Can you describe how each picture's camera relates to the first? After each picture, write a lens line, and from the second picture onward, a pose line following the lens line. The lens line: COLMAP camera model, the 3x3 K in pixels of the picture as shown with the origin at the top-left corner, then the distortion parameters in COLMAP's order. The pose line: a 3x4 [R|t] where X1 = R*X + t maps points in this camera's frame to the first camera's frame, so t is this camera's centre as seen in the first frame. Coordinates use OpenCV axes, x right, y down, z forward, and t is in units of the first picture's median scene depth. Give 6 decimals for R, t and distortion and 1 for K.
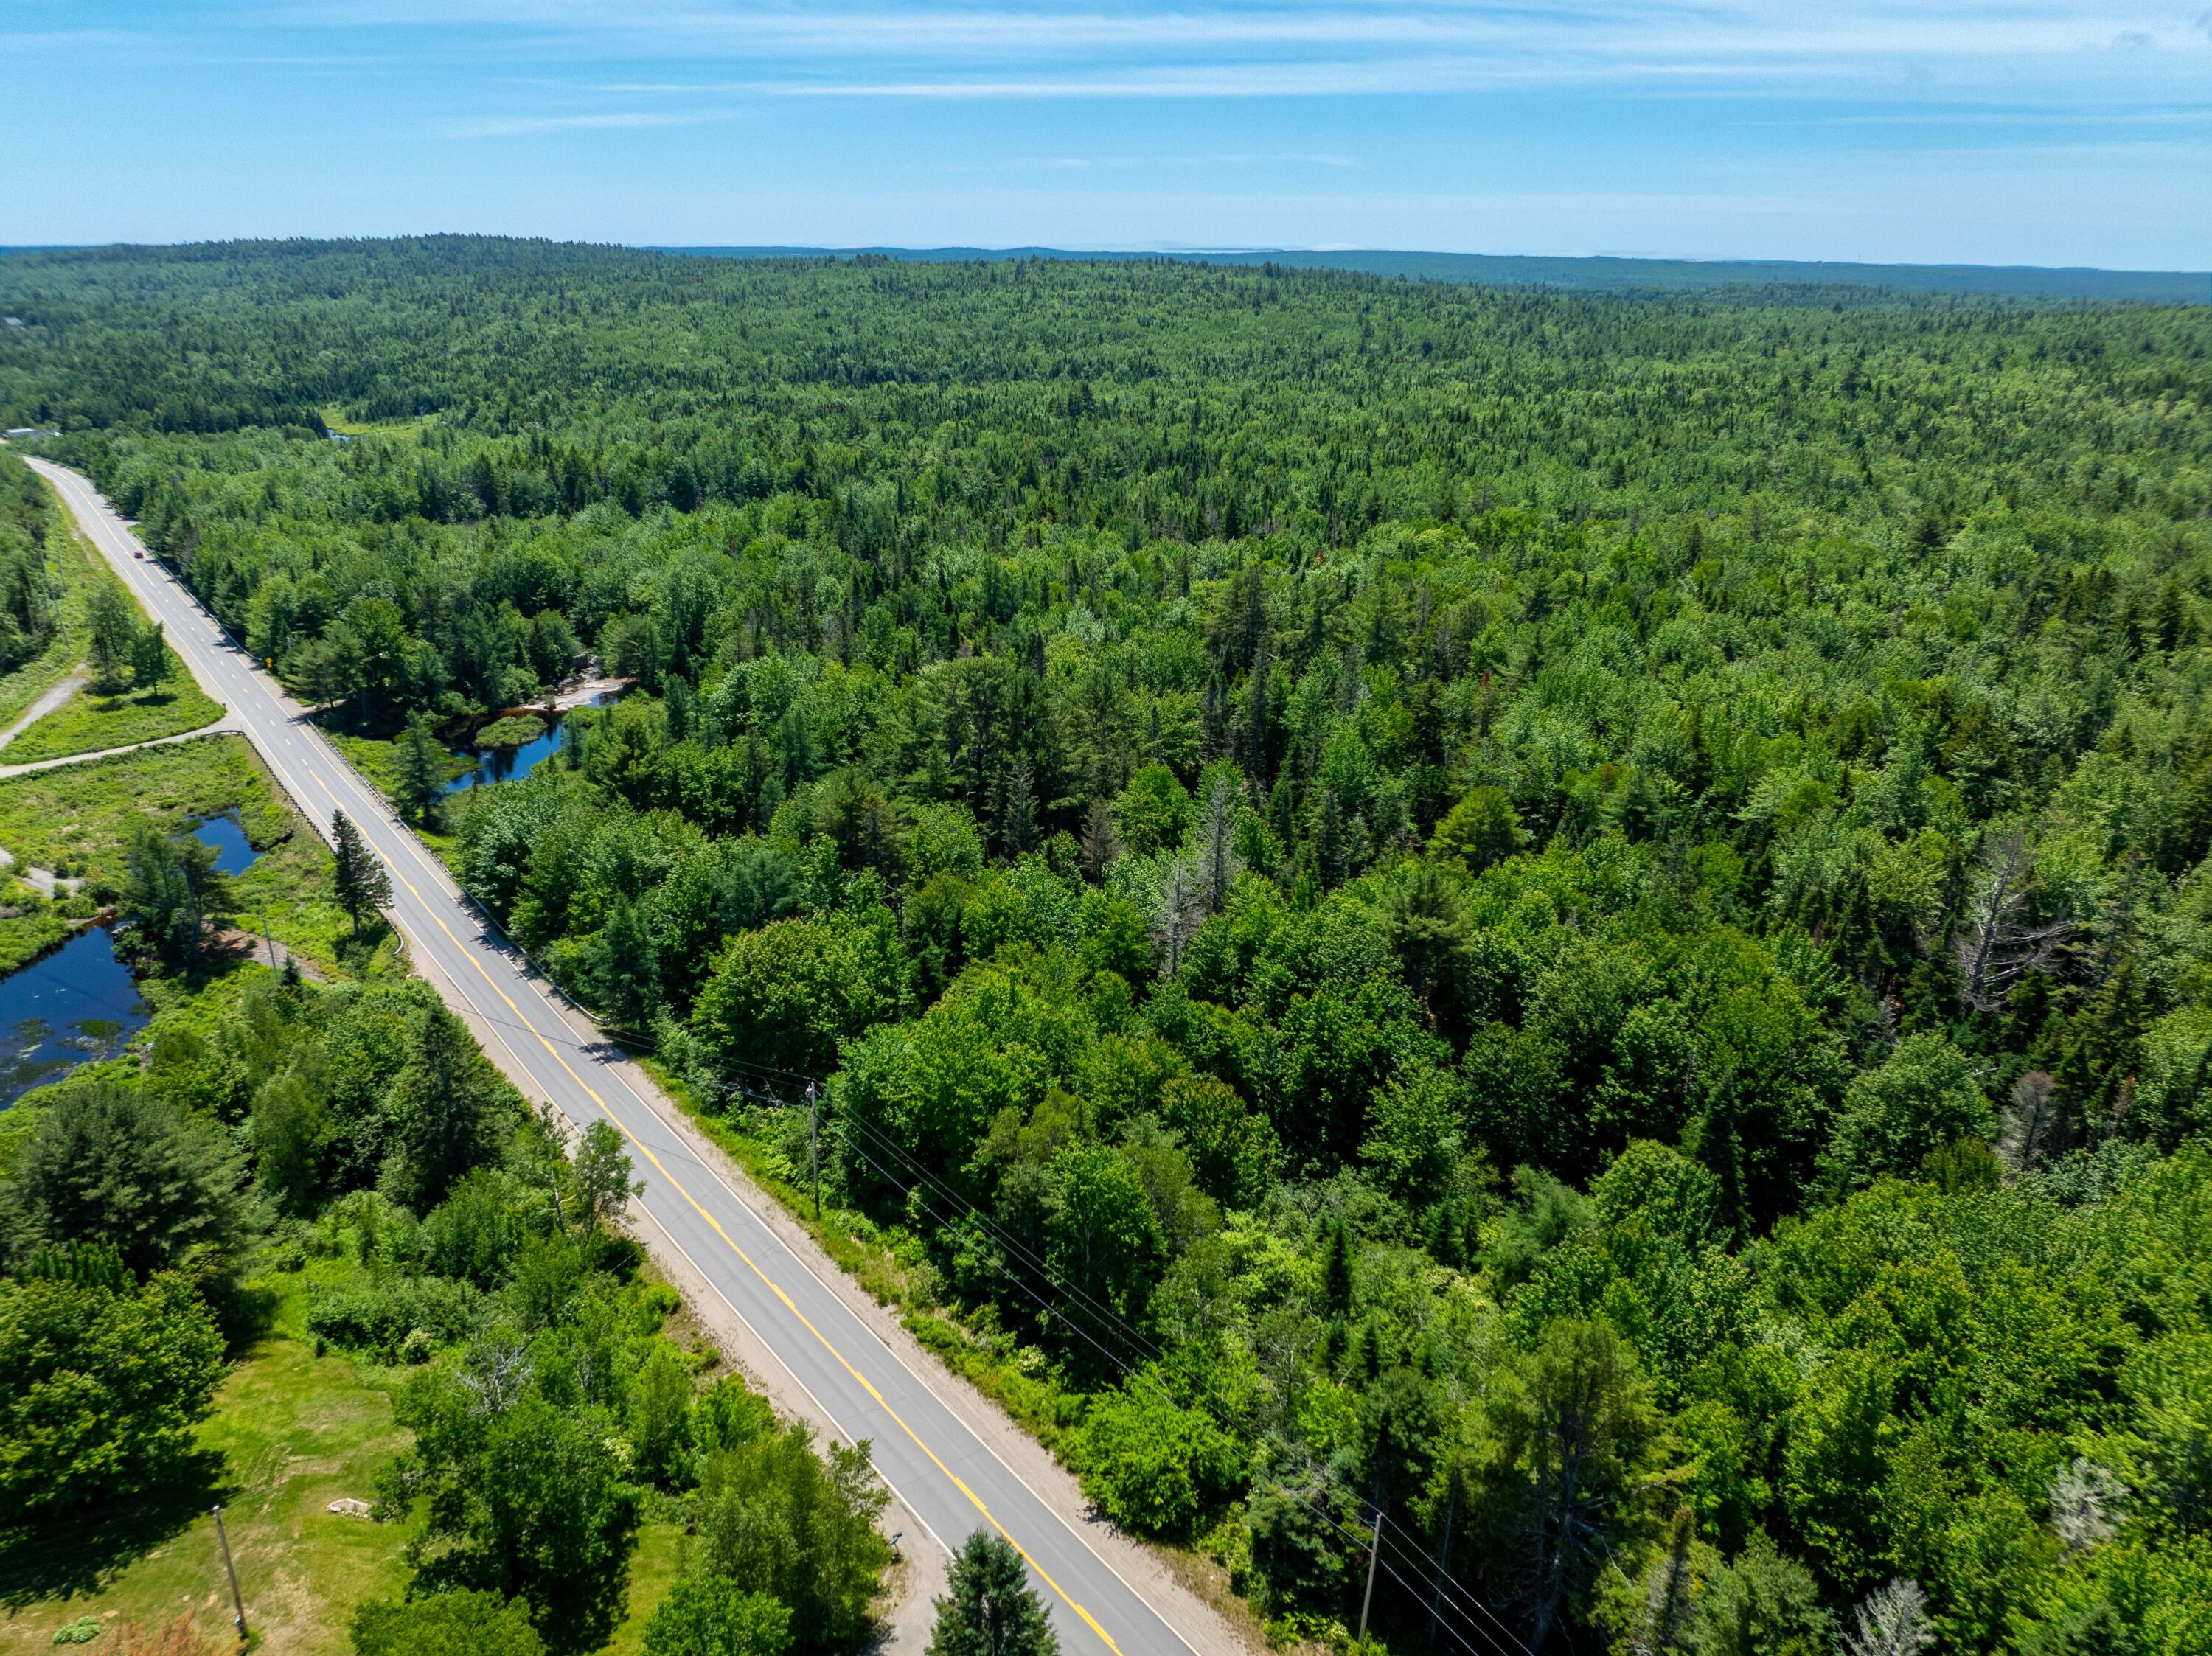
lens RADIAL K [[1551.0, 0, 1120.0], [0, 1551.0, 821.8], [0, 0, 1]] dist [-0.050608, 0.030516]
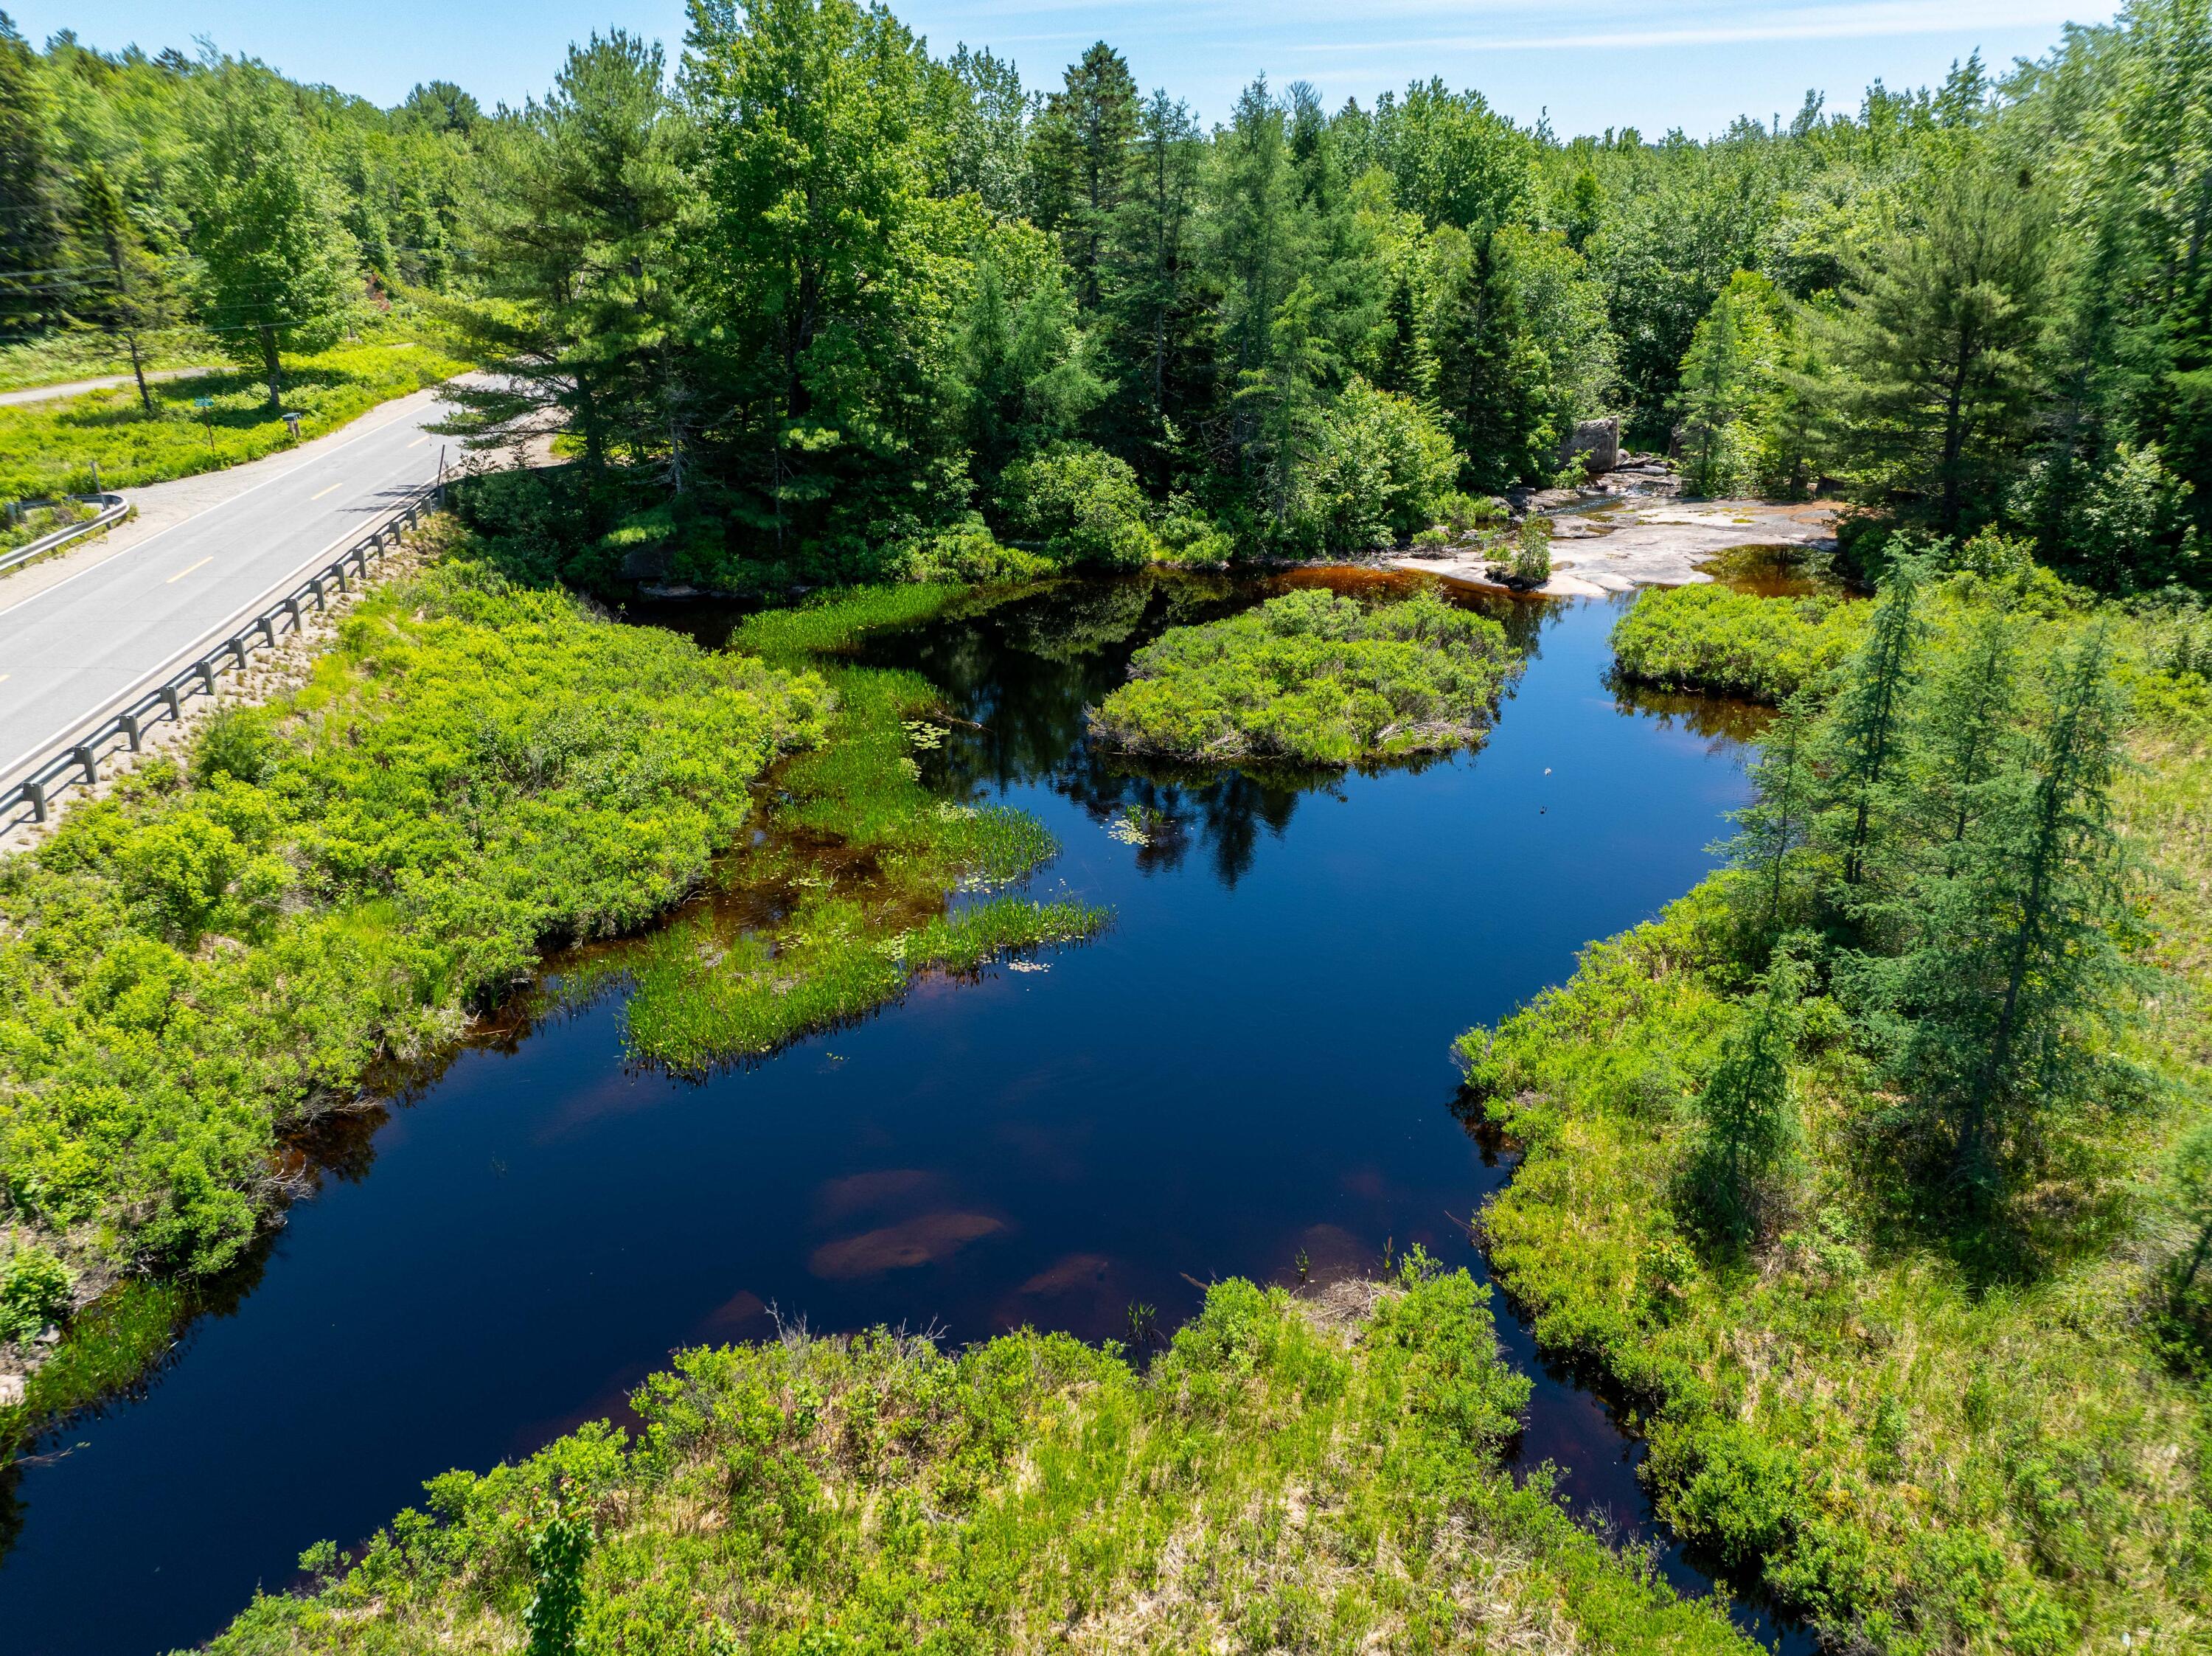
lens RADIAL K [[1567.6, 0, 1091.4], [0, 1567.6, 828.0], [0, 0, 1]] dist [-0.068645, 0.047526]
pose [[0.866857, 0.178073, -0.465670, -0.674791], [-0.163821, 0.983911, 0.071292, -0.100462], [0.470873, 0.014487, 0.882082, 1.688315]]
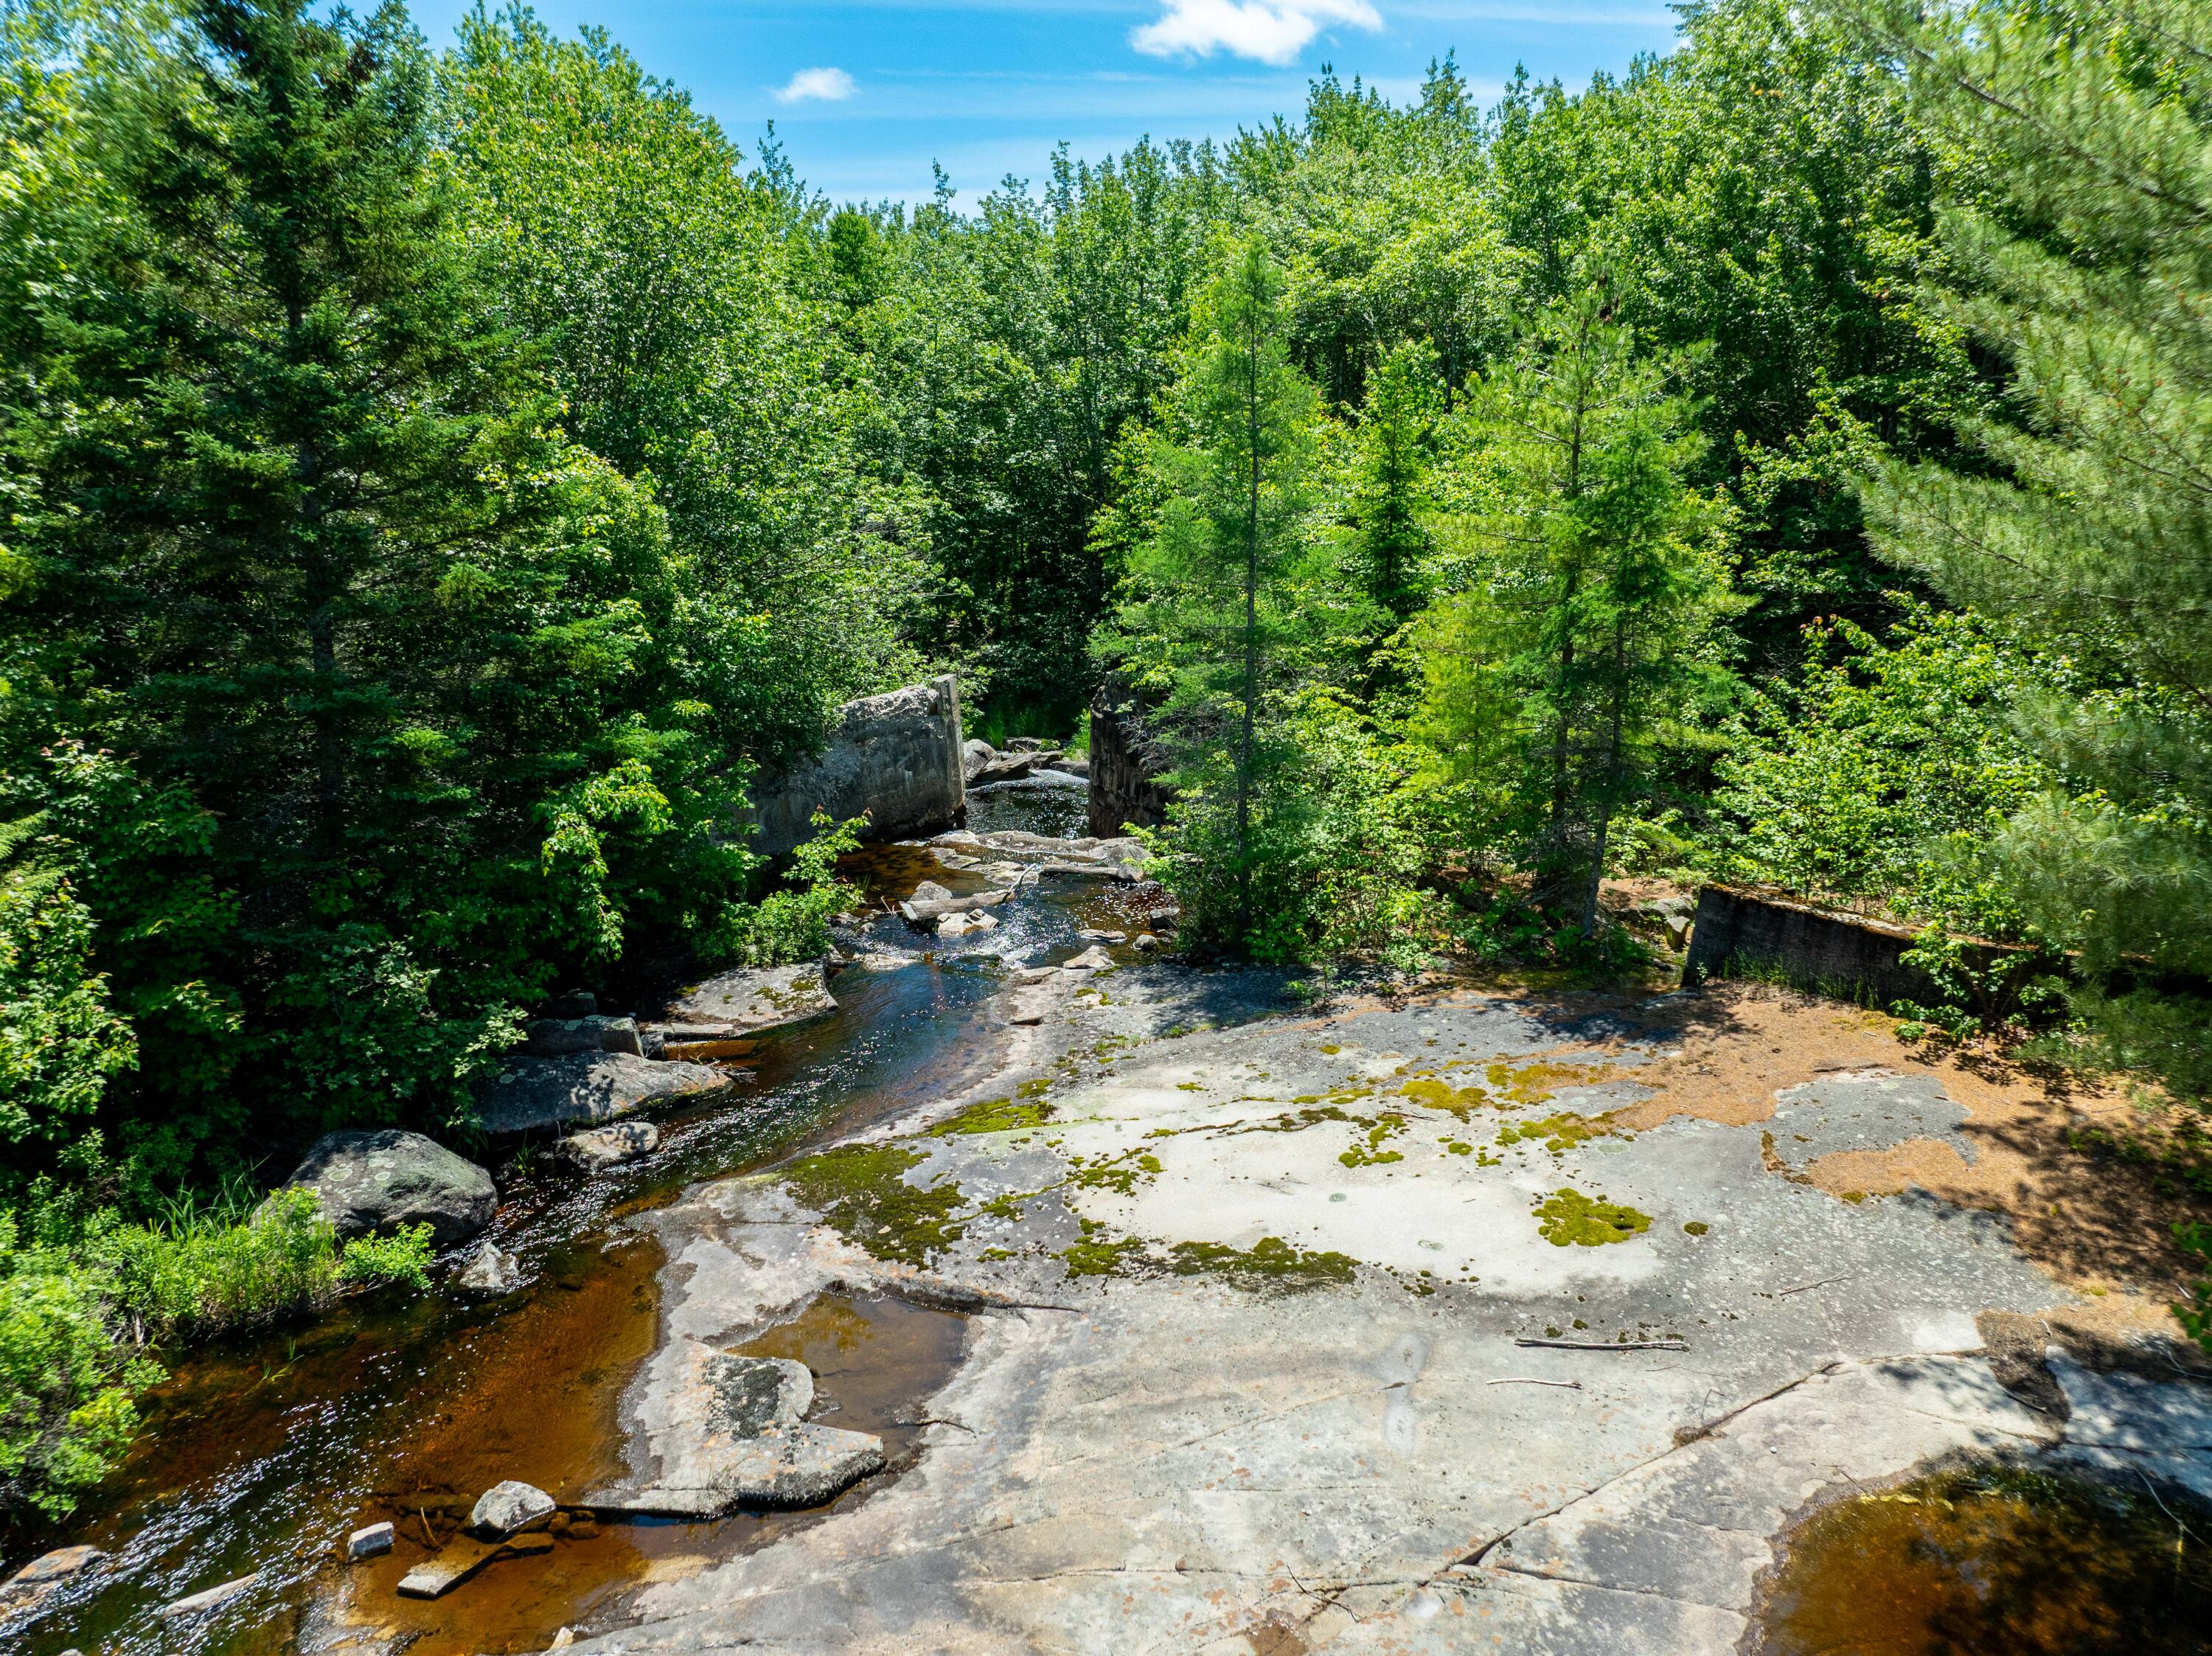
lens RADIAL K [[1551.0, 0, 1120.0], [0, 1551.0, 821.8], [0, 0, 1]] dist [-0.050608, 0.030516]
pose [[0.993670, 0.024499, -0.109636, -0.740607], [-0.037155, 0.992679, -0.114927, -0.182694], [0.106018, 0.118273, 0.987305, 2.016466]]
